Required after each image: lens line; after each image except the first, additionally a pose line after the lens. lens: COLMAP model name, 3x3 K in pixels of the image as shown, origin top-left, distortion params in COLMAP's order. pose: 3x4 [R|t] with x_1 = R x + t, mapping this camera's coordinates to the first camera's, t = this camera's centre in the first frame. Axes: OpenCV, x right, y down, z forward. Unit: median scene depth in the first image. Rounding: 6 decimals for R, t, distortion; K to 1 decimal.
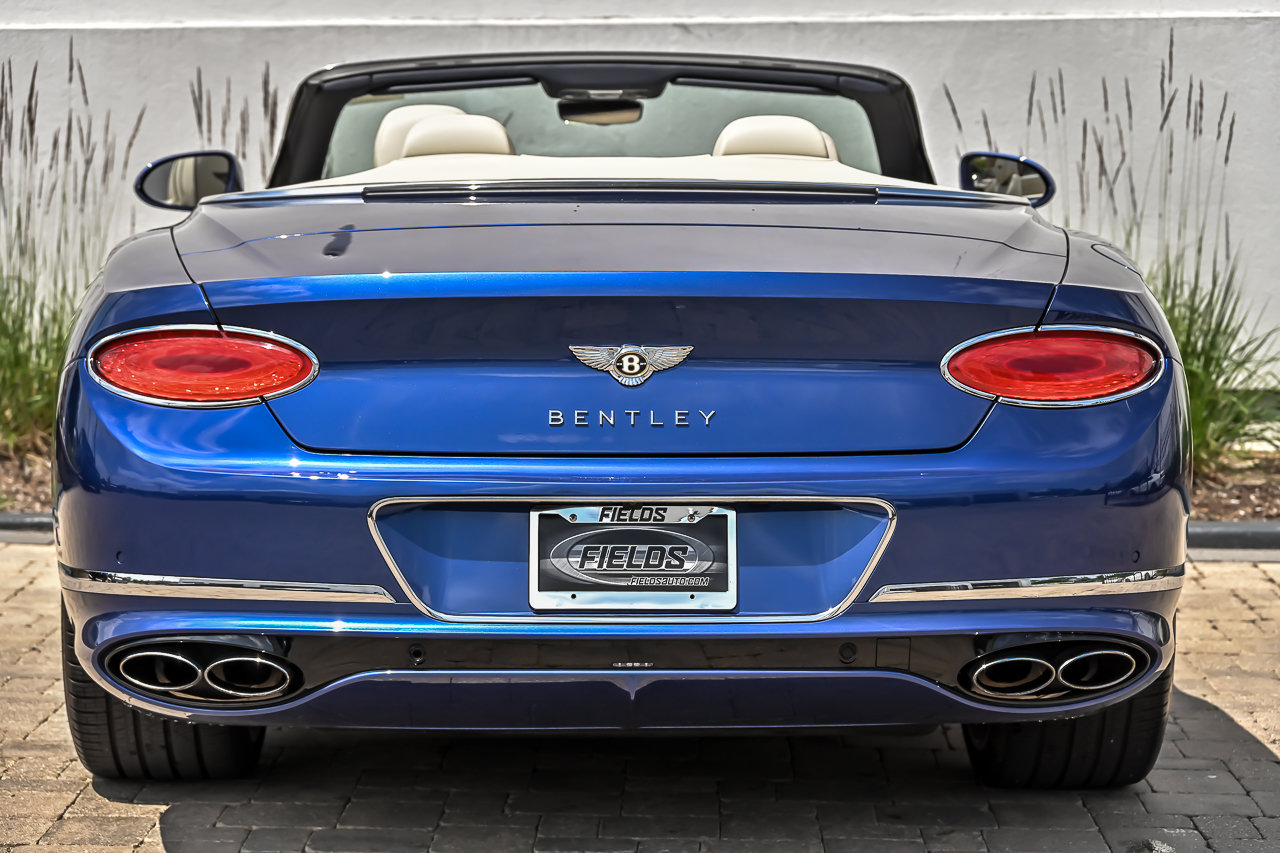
lens RADIAL K [[3351.1, 0, 640.0], [0, 3351.1, 426.5], [0, 0, 1]] dist [0.016504, 0.685023]
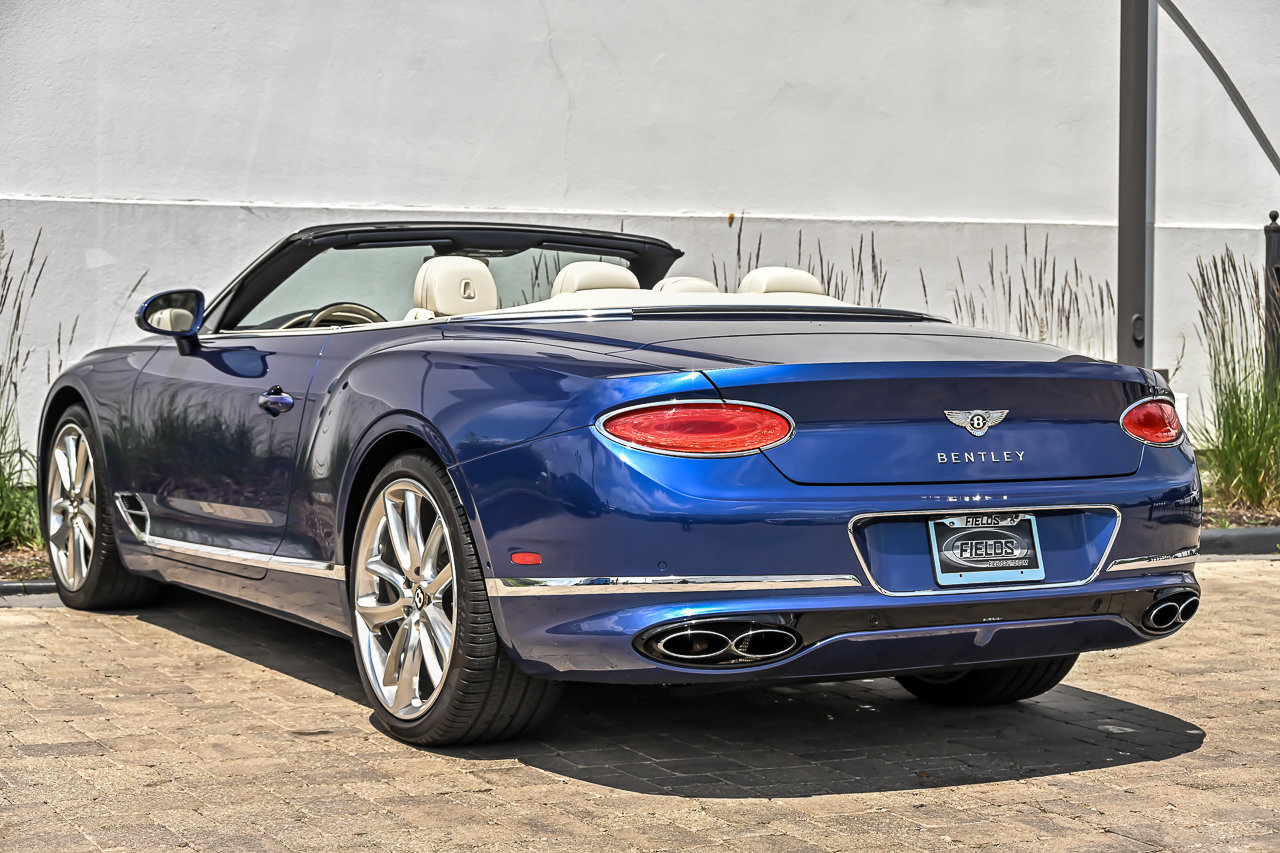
lens RADIAL K [[2263.3, 0, 602.0], [0, 2263.3, 428.7], [0, 0, 1]] dist [0.037636, -0.022097]
pose [[0.880896, -0.013841, 0.473108, -0.641618], [0.028891, 0.999281, -0.024558, 0.004781], [-0.472428, 0.035302, 0.880662, 0.173222]]
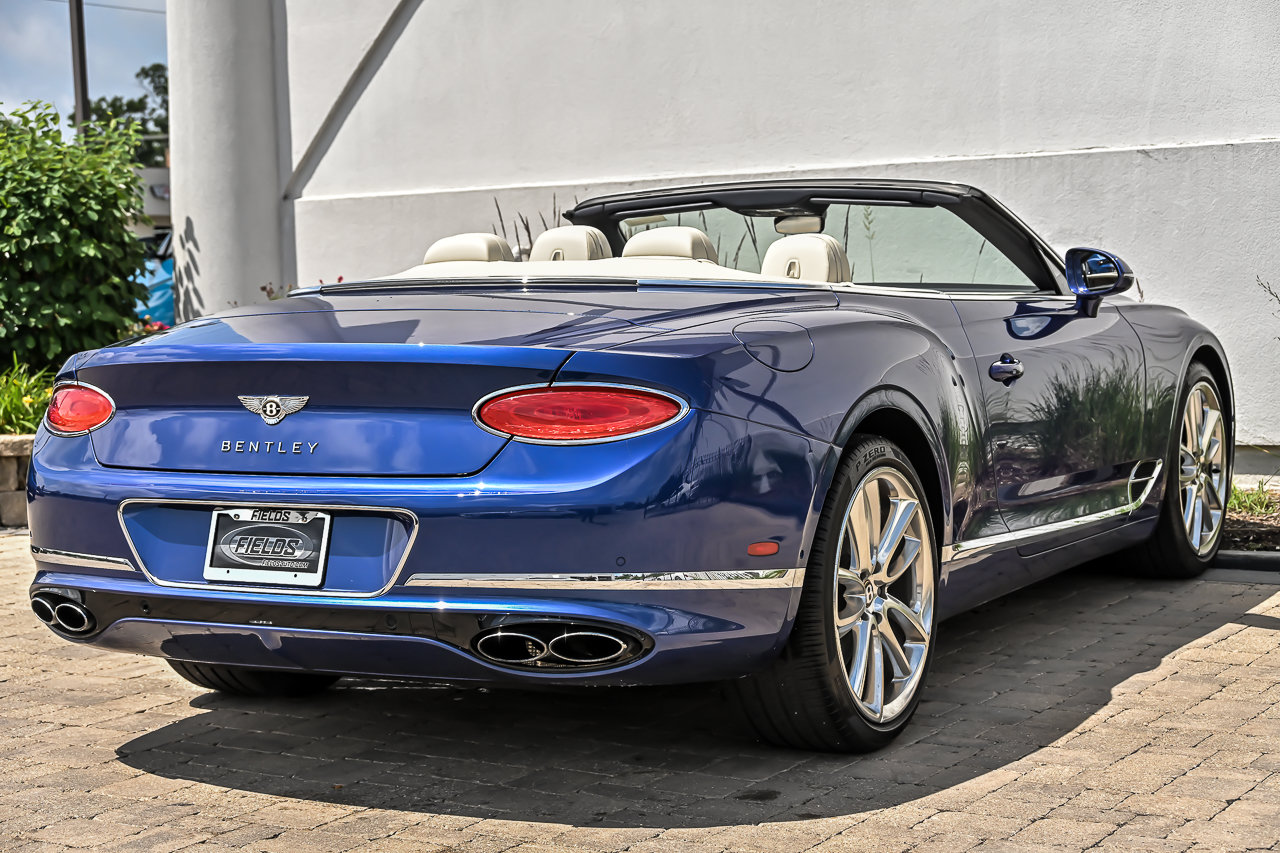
lens RADIAL K [[2275.0, 0, 640.0], [0, 2275.0, 426.5], [0, 0, 1]] dist [0.014593, 0.093061]
pose [[0.867540, 0.013020, -0.497198, 0.608928], [-0.016015, 0.999870, -0.001760, -0.012060], [0.497110, 0.009490, 0.867635, 0.245875]]
